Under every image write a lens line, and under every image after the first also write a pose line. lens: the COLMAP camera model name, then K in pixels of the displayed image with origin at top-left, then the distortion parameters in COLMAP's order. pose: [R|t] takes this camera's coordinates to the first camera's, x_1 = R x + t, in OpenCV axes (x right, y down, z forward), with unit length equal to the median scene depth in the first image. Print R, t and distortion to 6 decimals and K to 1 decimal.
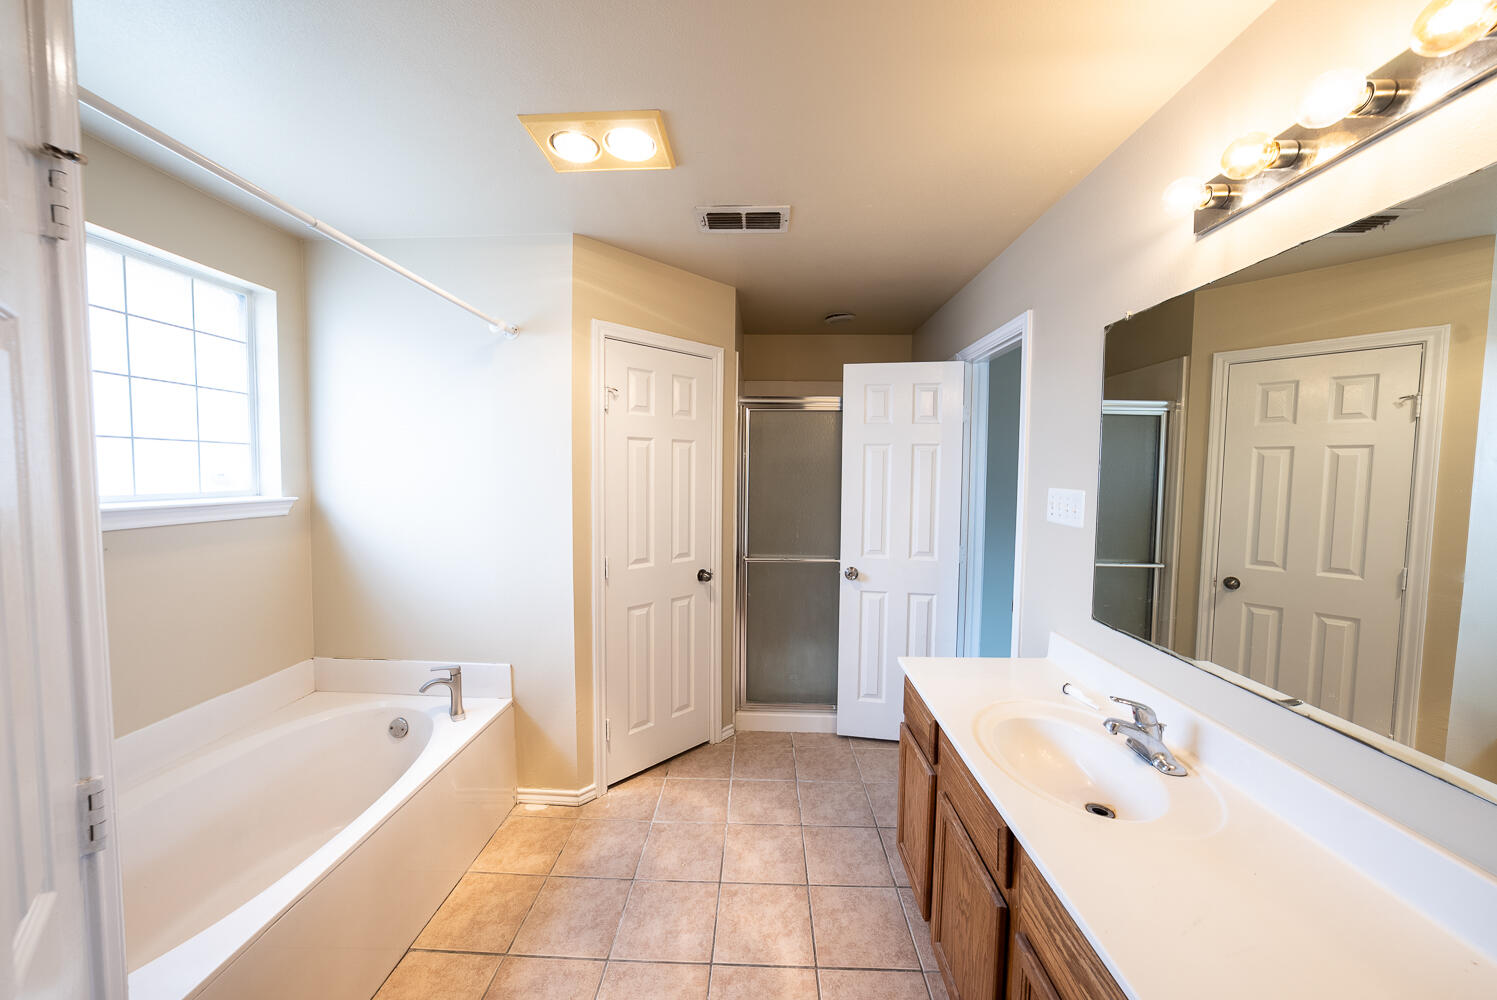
lens RADIAL K [[517.8, 0, 748.5], [0, 517.8, 500.0], [0, 0, 1]] dist [-0.036334, 0.009108]
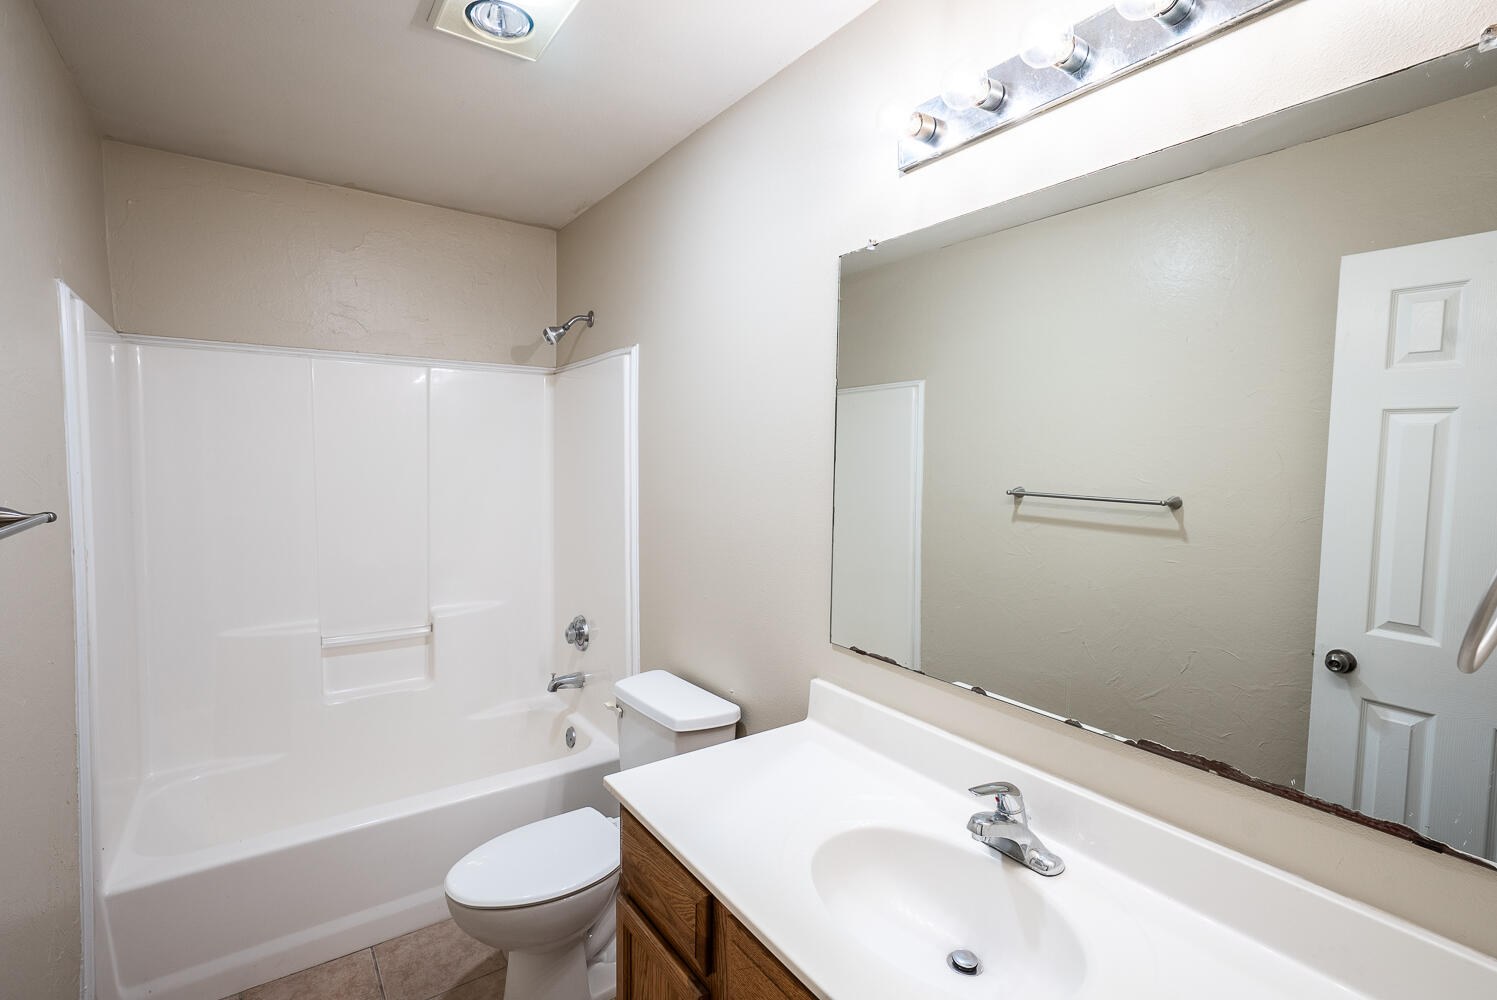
lens RADIAL K [[584.7, 0, 748.5], [0, 584.7, 500.0], [0, 0, 1]] dist [0.000980, 0.000072]
pose [[0.759741, -0.055615, 0.647843, 0.011238], [0.033988, 0.998370, 0.045847, -0.021200], [-0.649336, -0.012813, 0.760393, 0.415939]]
